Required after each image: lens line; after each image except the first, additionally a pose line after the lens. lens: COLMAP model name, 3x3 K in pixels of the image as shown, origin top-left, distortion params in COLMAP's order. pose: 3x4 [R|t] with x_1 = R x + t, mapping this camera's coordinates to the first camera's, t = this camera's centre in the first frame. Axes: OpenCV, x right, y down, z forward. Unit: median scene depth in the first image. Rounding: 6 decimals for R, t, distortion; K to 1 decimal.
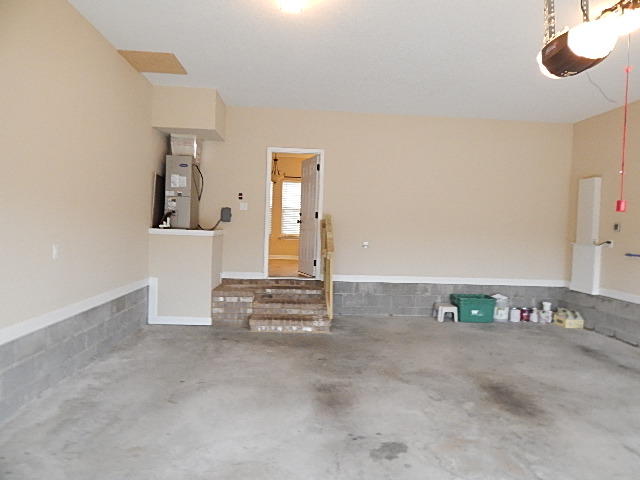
lens RADIAL K [[420.2, 0, 320.0], [0, 420.2, 240.0], [0, 0, 1]] dist [0.005669, -0.006088]
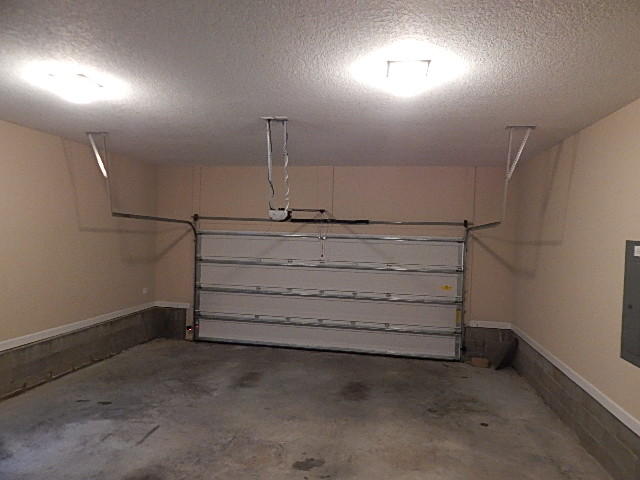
lens RADIAL K [[420.2, 0, 320.0], [0, 420.2, 240.0], [0, 0, 1]] dist [0.005669, -0.006088]
pose [[-0.970369, -0.065807, 0.232496, -0.140980], [-0.053561, 0.996843, 0.058607, -0.305551], [-0.235618, 0.044418, -0.970830, 2.258108]]
